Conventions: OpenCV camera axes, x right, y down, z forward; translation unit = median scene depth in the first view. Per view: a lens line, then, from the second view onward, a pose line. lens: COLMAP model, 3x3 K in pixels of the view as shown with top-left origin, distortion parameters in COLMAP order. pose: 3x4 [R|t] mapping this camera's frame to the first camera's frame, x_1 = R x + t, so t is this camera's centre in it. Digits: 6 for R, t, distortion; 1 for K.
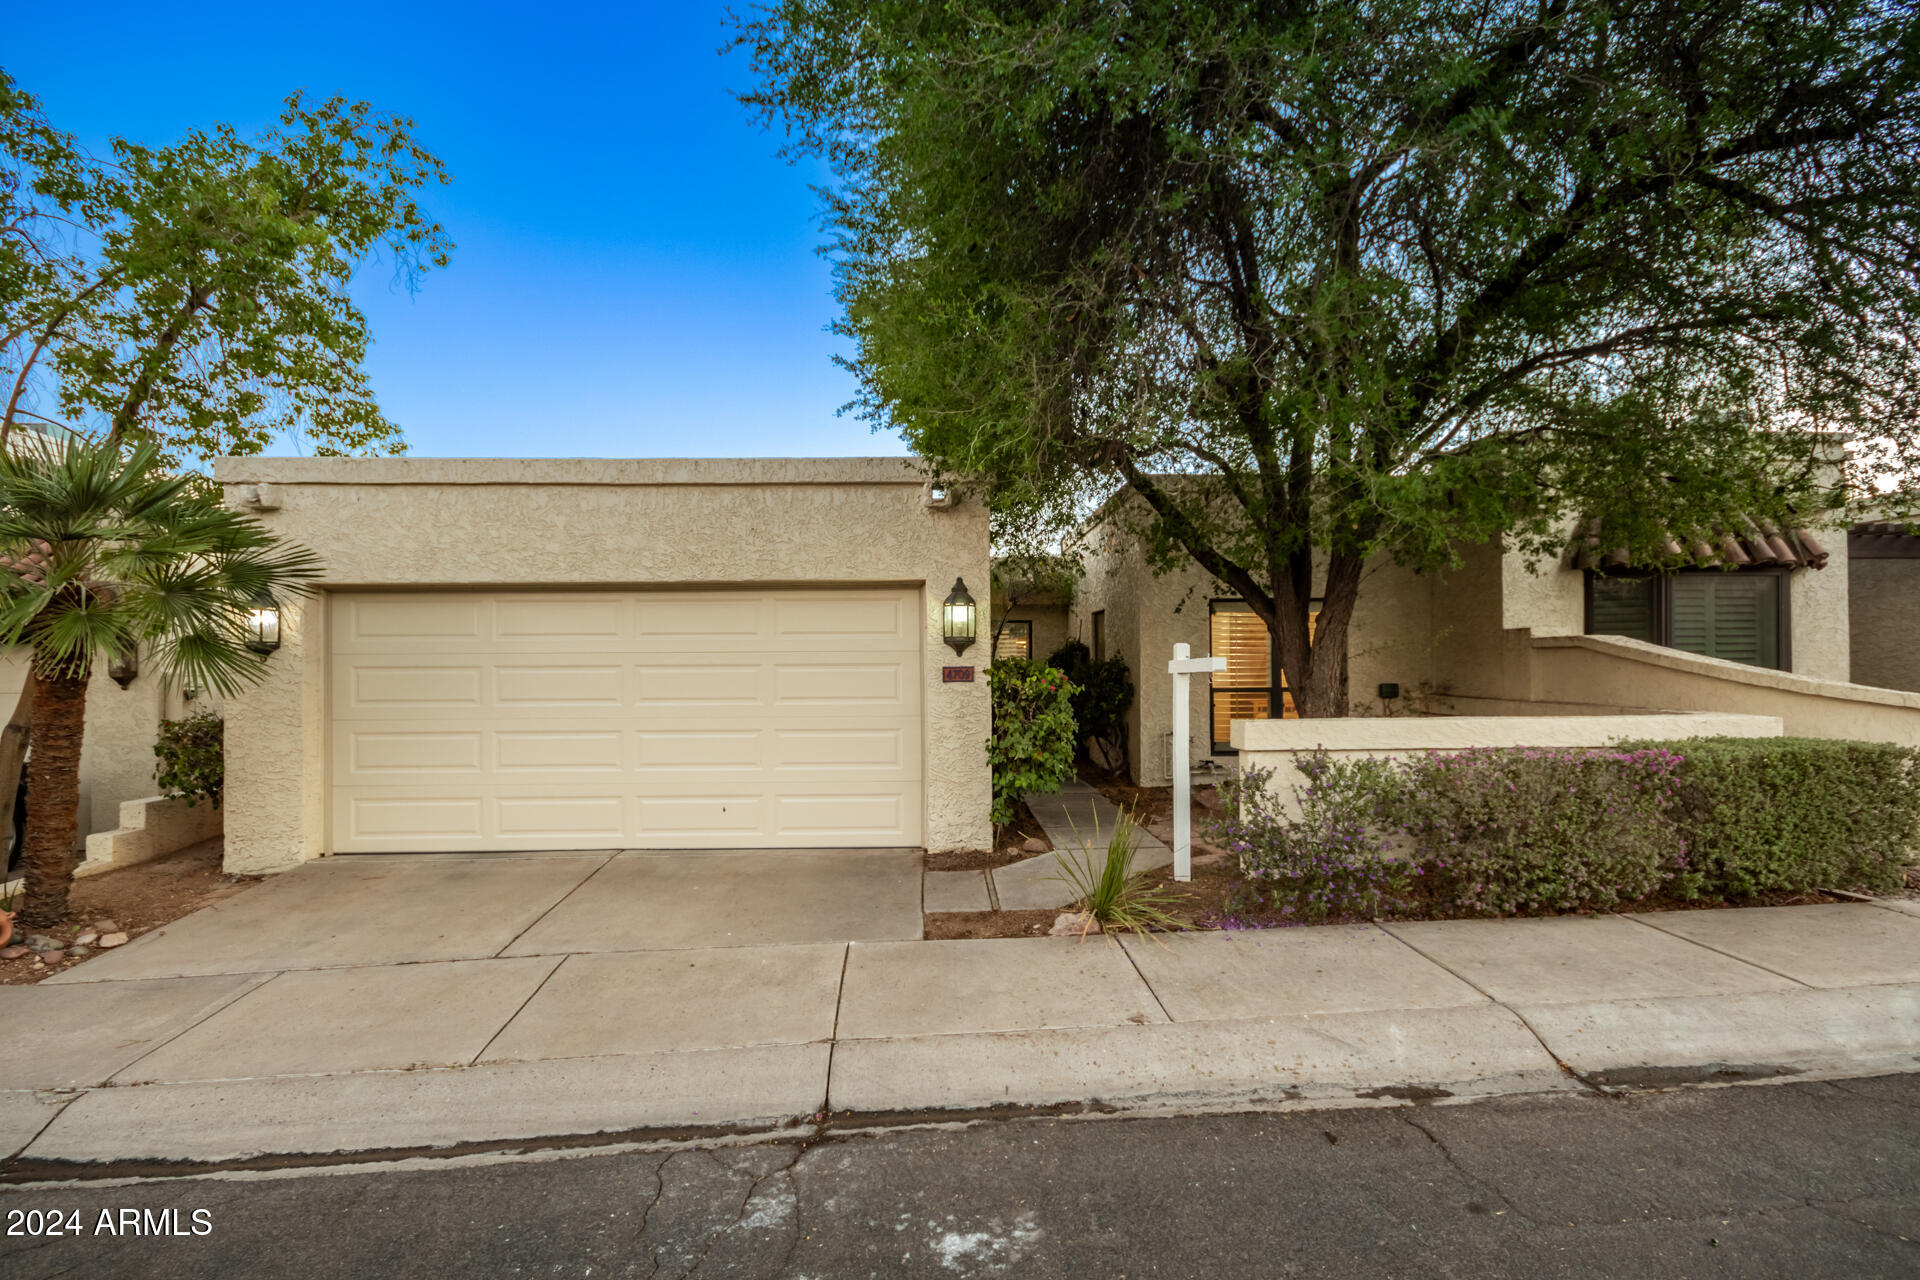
lens RADIAL K [[893.5, 0, 961.1], [0, 893.5, 654.2], [0, 0, 1]] dist [0.005618, -0.008682]
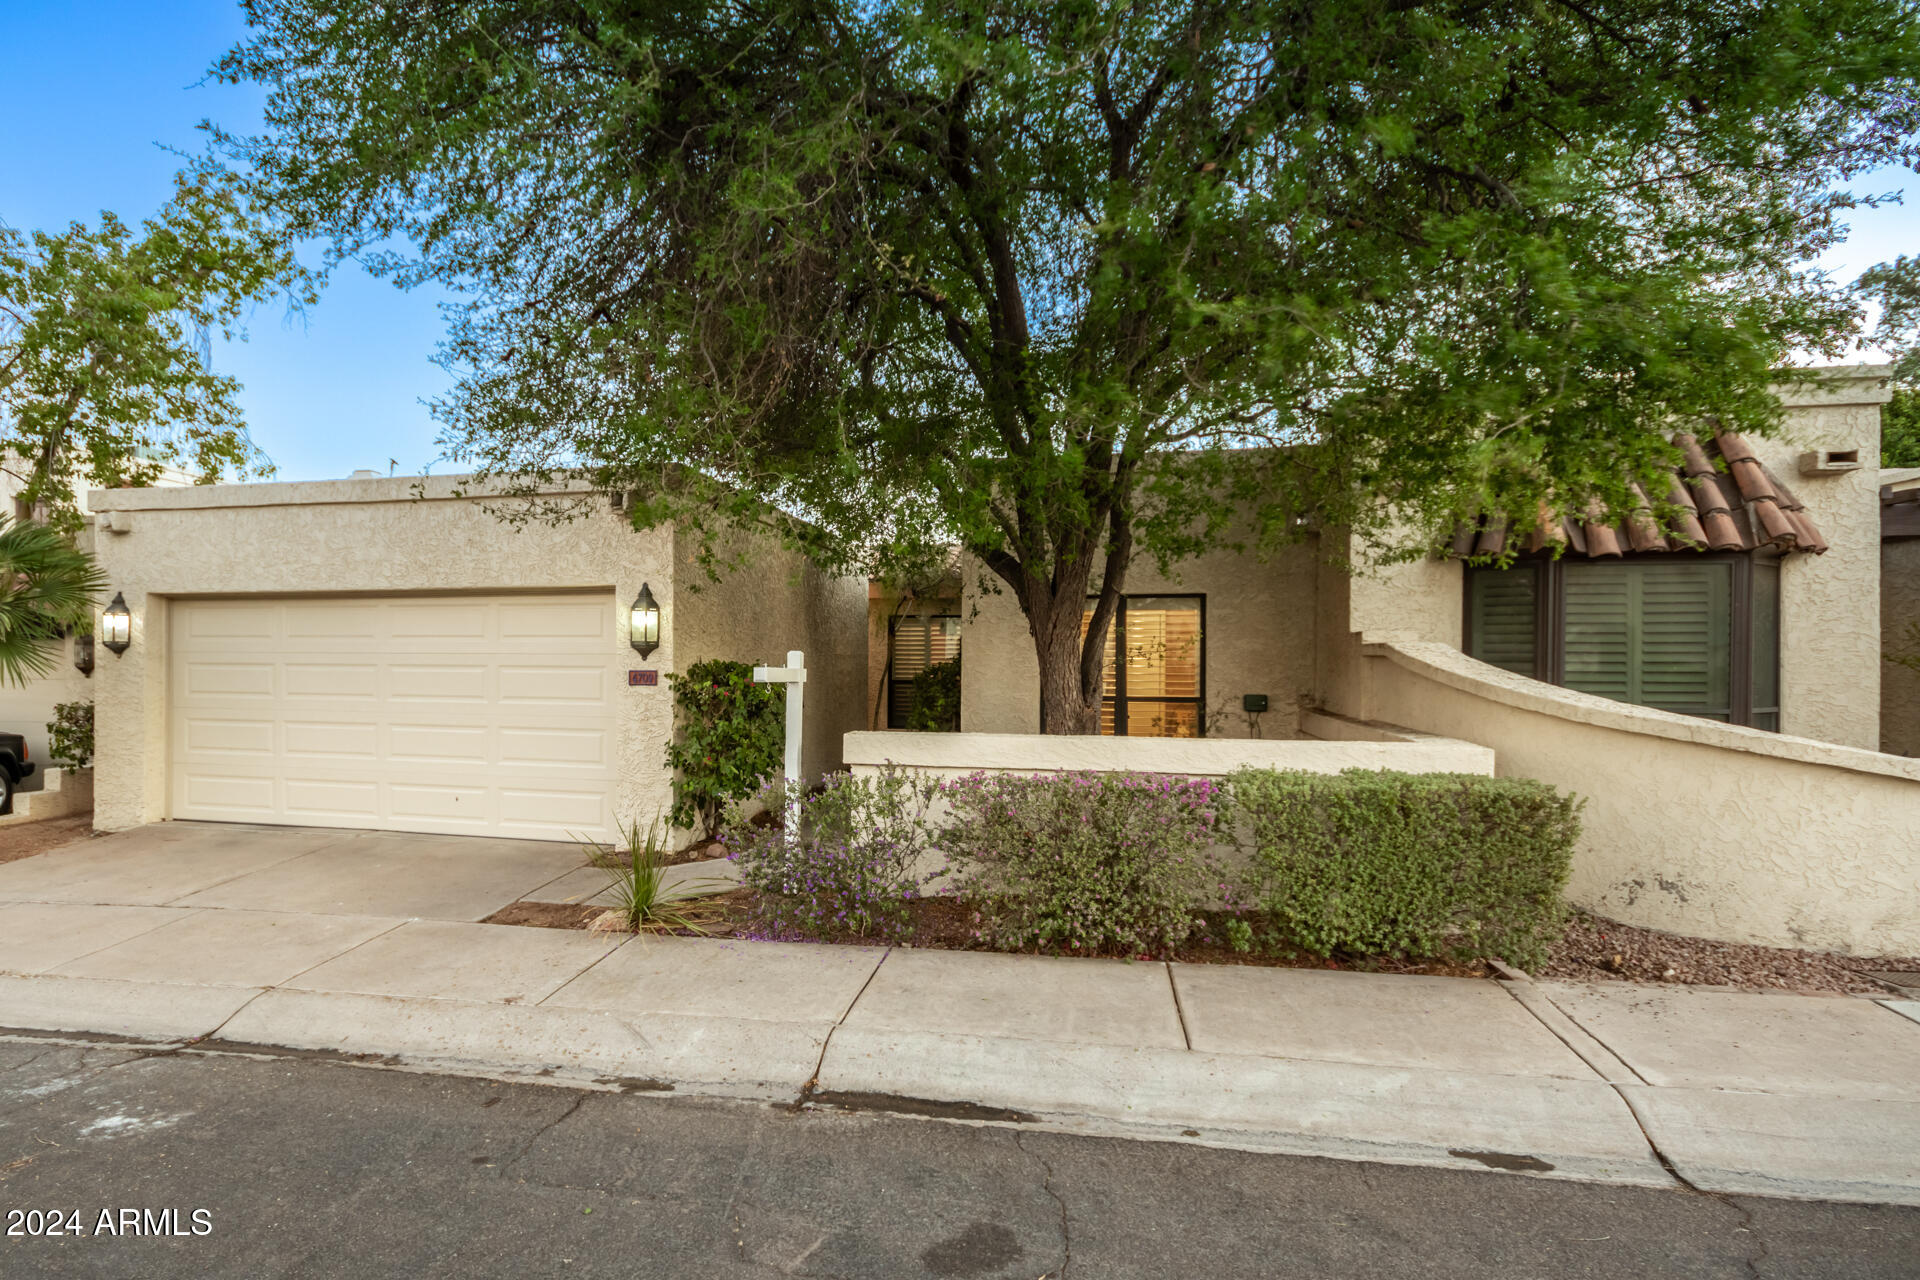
lens RADIAL K [[1011.8, 0, 837.0], [0, 1011.8, 649.9], [0, 0, 1]] dist [-0.000109, -0.000910]
pose [[0.959992, 0.009501, -0.279865, 0.659580], [-0.007918, 0.999946, 0.006787, -0.023640], [0.279914, -0.004299, 0.960015, -0.057061]]
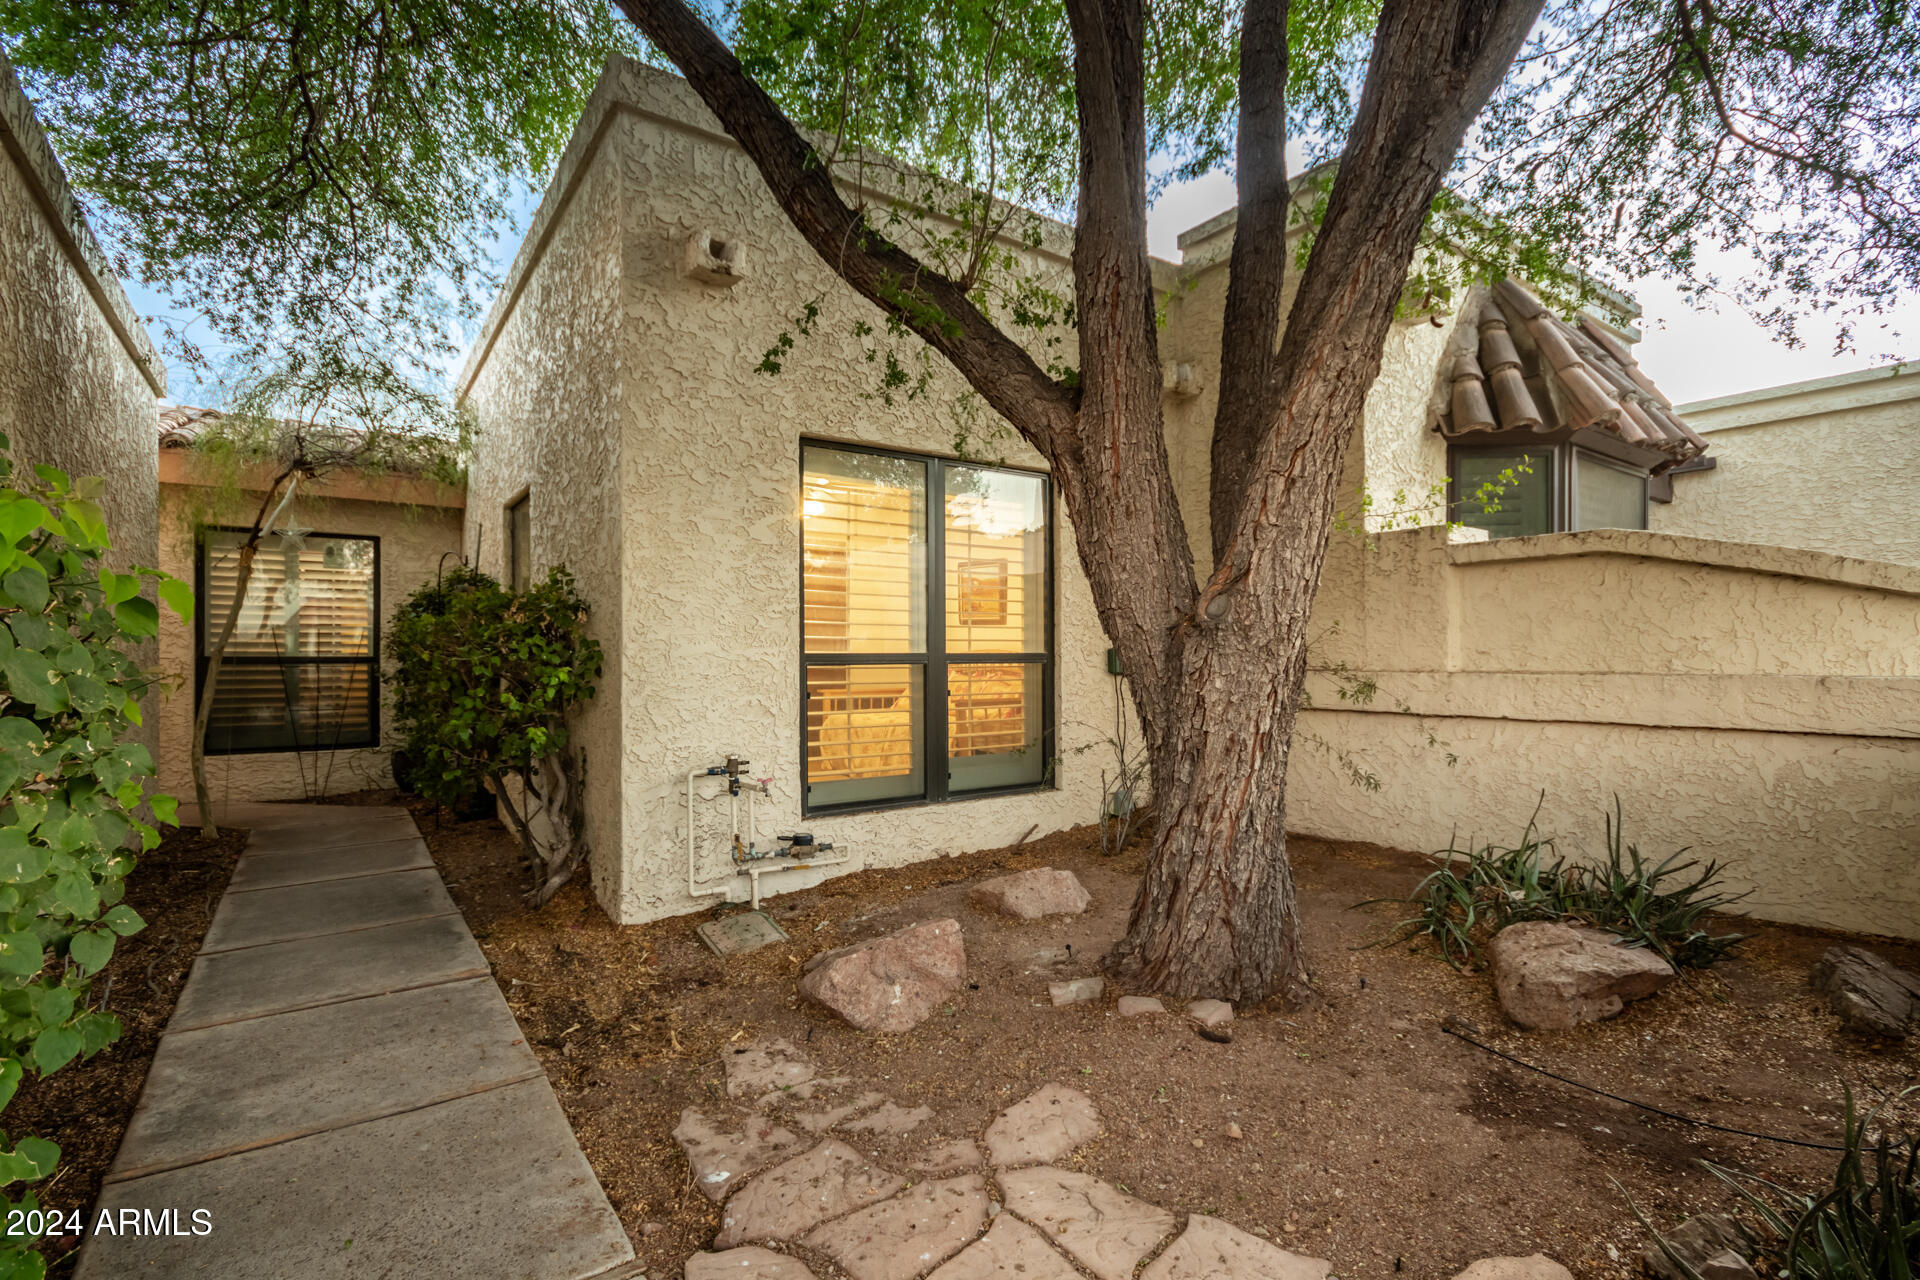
lens RADIAL K [[893.5, 0, 961.1], [0, 893.5, 654.2], [0, 0, 1]] dist [0.005618, -0.008682]
pose [[0.833565, 0.003678, 0.552410, 0.204650], [-0.008459, 0.999946, 0.006107, 0.063155], [-0.552357, -0.009764, 0.833550, 1.110376]]
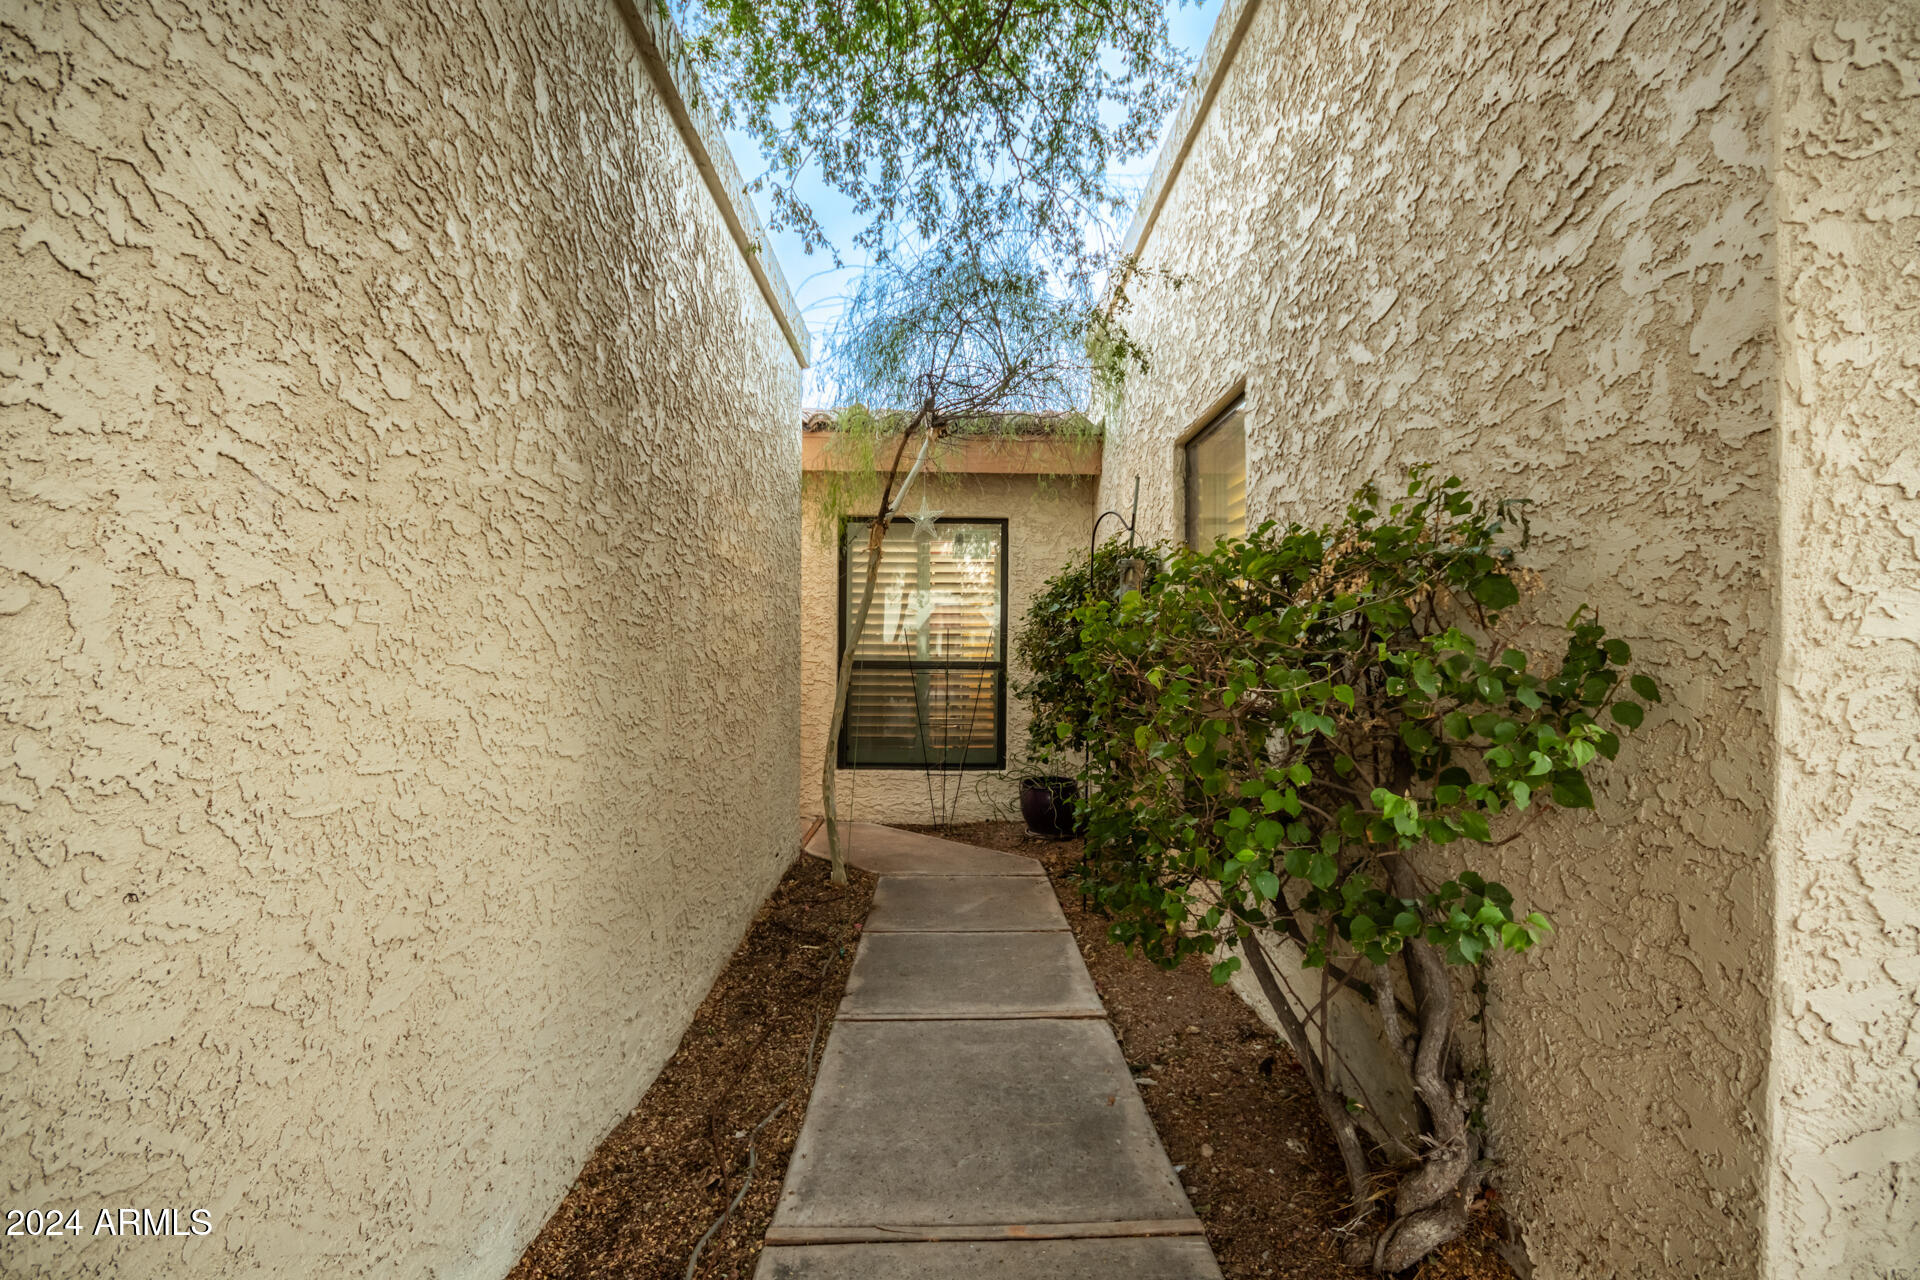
lens RADIAL K [[893.5, 0, 961.1], [0, 893.5, 654.2], [0, 0, 1]] dist [0.005618, -0.008682]
pose [[0.999793, 0.010454, -0.017440, 0.180120], [-0.010273, 0.999893, 0.010427, 0.061801], [0.017547, -0.010245, 0.999794, 1.599854]]
